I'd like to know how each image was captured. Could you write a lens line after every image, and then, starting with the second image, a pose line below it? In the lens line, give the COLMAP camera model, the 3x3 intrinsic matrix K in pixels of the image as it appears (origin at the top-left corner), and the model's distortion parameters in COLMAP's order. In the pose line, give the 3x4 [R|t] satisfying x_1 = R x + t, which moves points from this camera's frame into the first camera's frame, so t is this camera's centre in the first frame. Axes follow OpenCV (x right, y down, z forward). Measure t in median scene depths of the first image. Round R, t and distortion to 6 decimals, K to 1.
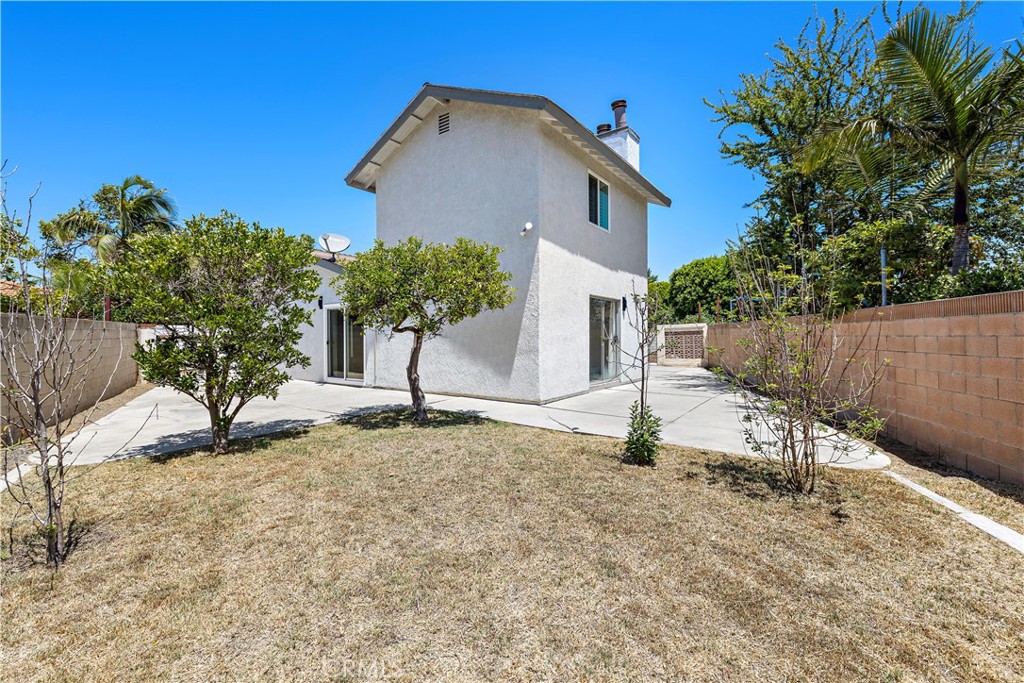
lens RADIAL K [[435.8, 0, 515.4], [0, 435.8, 334.9], [0, 0, 1]] dist [-0.000196, 0.000545]
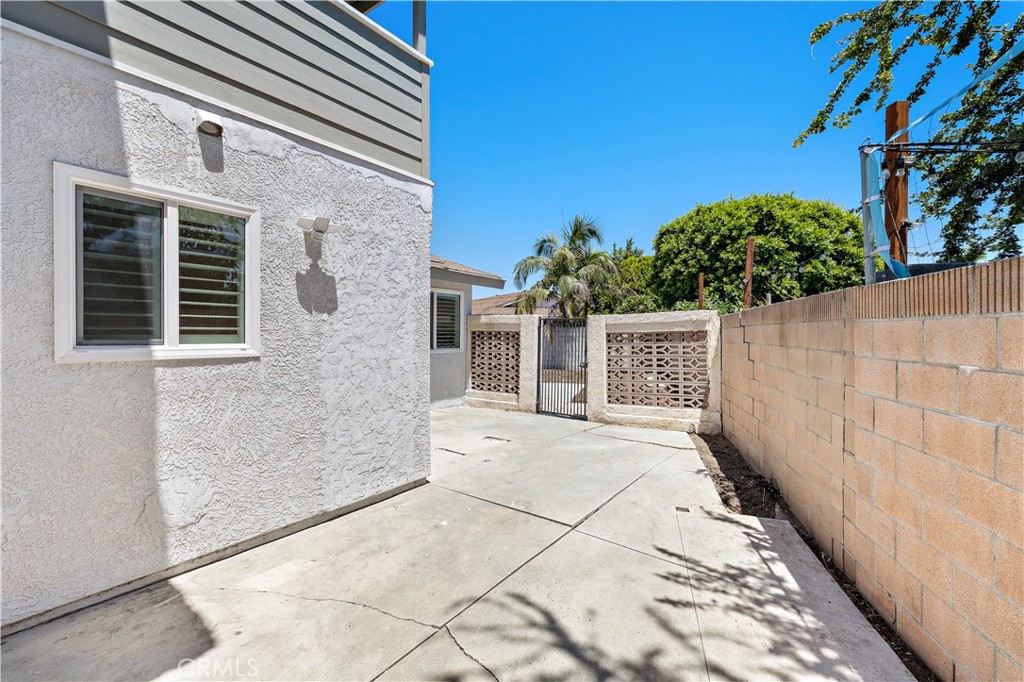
lens RADIAL K [[435.8, 0, 520.0], [0, 435.8, 348.2], [0, 0, 1]] dist [-0.000196, 0.000545]
pose [[0.999990, 0.003964, -0.001822, 0.199684], [-0.003907, 0.999538, 0.030136, -0.003825], [0.001941, -0.030129, 0.999544, 0.461221]]
